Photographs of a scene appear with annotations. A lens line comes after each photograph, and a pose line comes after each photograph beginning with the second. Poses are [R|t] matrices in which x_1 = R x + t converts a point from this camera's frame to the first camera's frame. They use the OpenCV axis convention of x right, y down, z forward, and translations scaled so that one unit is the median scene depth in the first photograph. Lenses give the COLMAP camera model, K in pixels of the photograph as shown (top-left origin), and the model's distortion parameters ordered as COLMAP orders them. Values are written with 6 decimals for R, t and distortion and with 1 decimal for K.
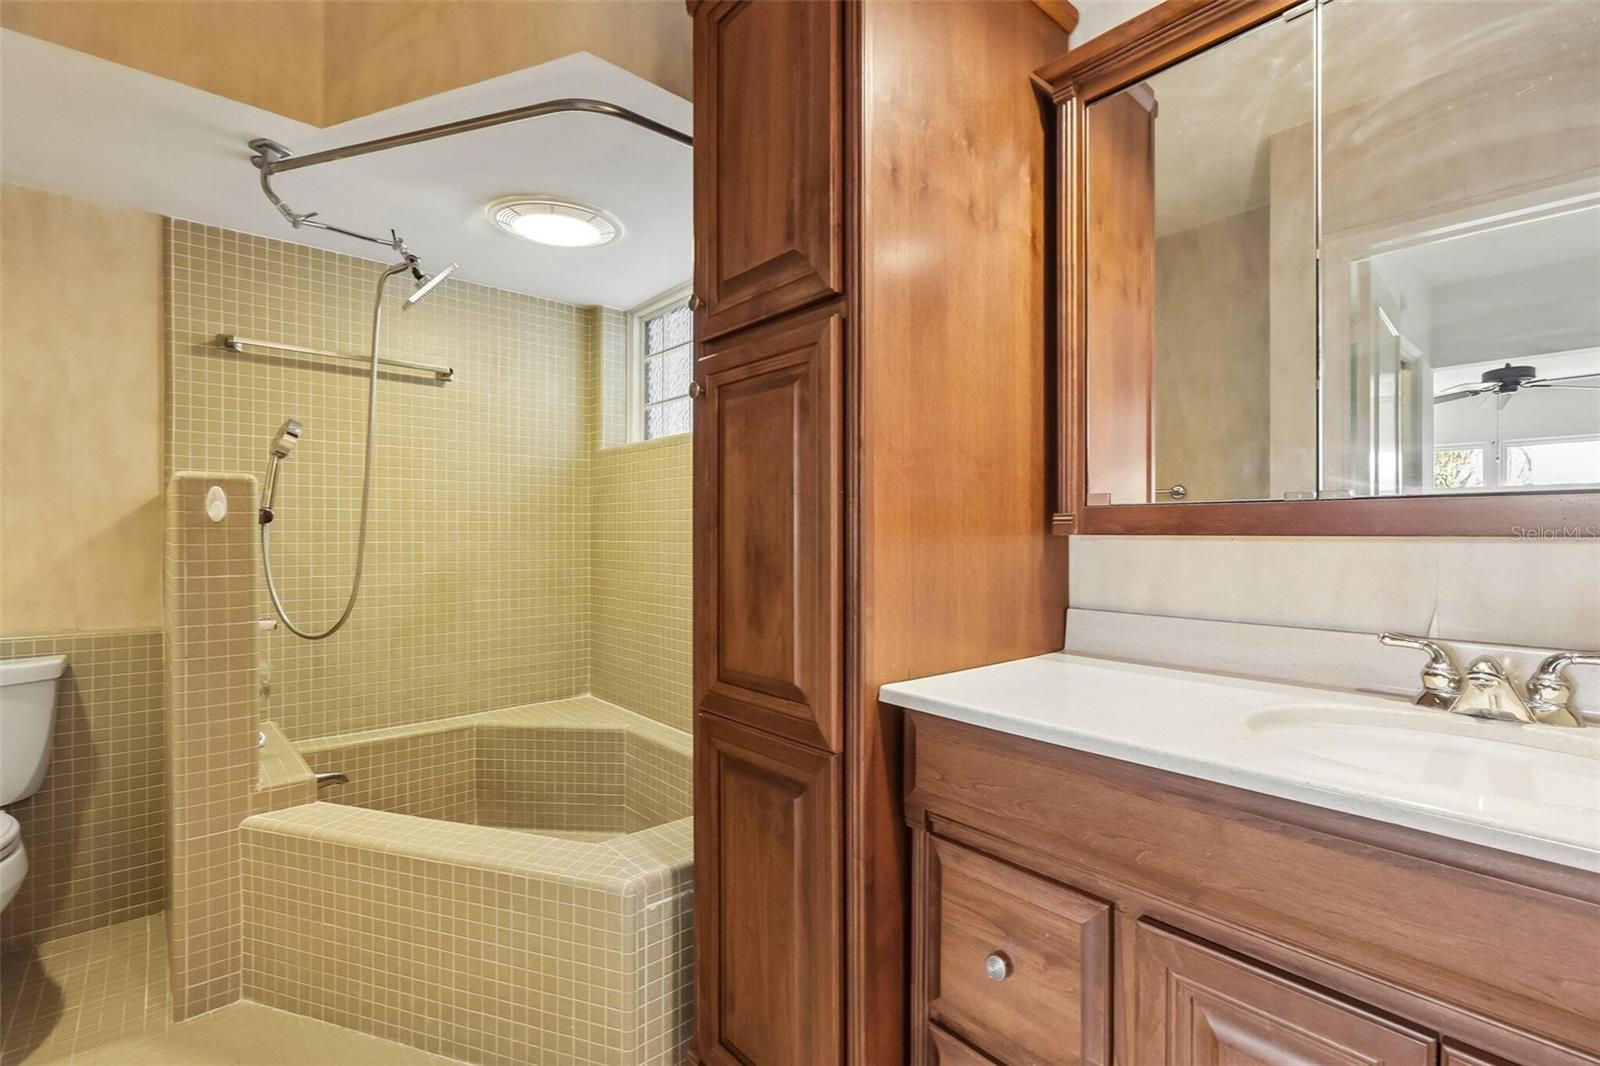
lens RADIAL K [[735.5, 0, 811.9], [0, 735.5, 533.0], [0, 0, 1]] dist [-0.001423, 0.000362]
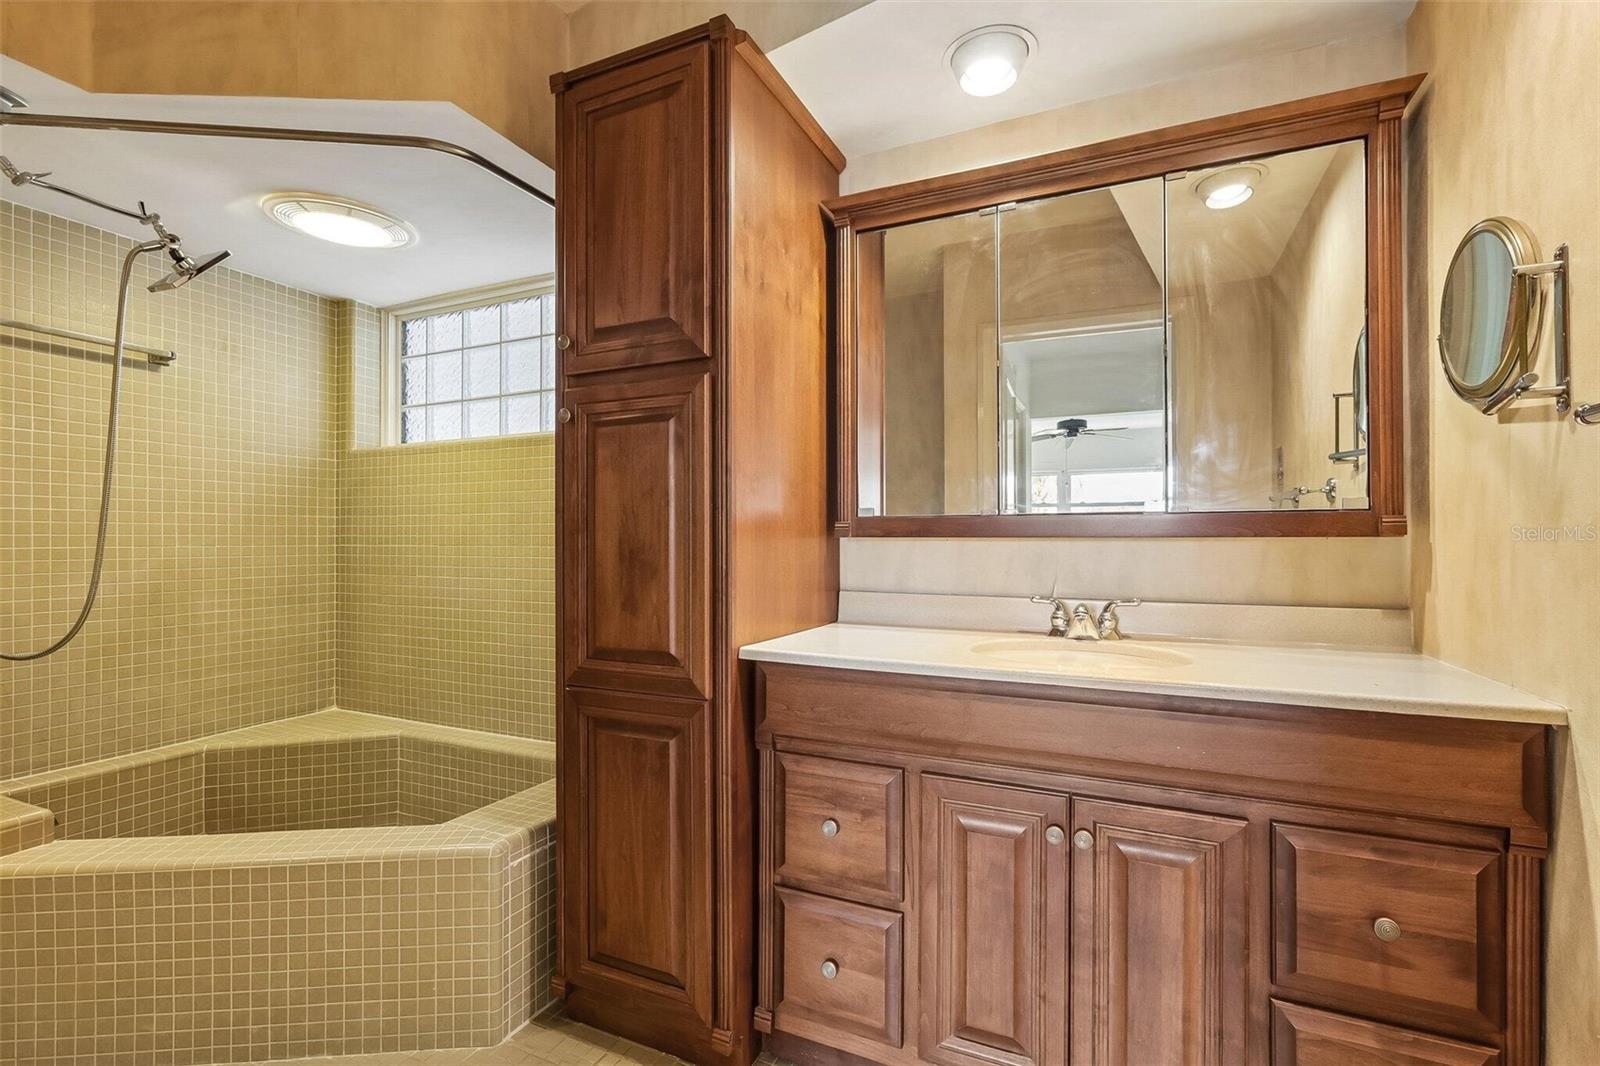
lens RADIAL K [[735.5, 0, 811.9], [0, 735.5, 533.0], [0, 0, 1]] dist [-0.001423, 0.000362]
pose [[0.910792, 0.002206, 0.412859, -0.277055], [0.000628, 0.999977, -0.006729, 0.003212], [-0.412865, 0.006388, 0.910770, -0.239122]]
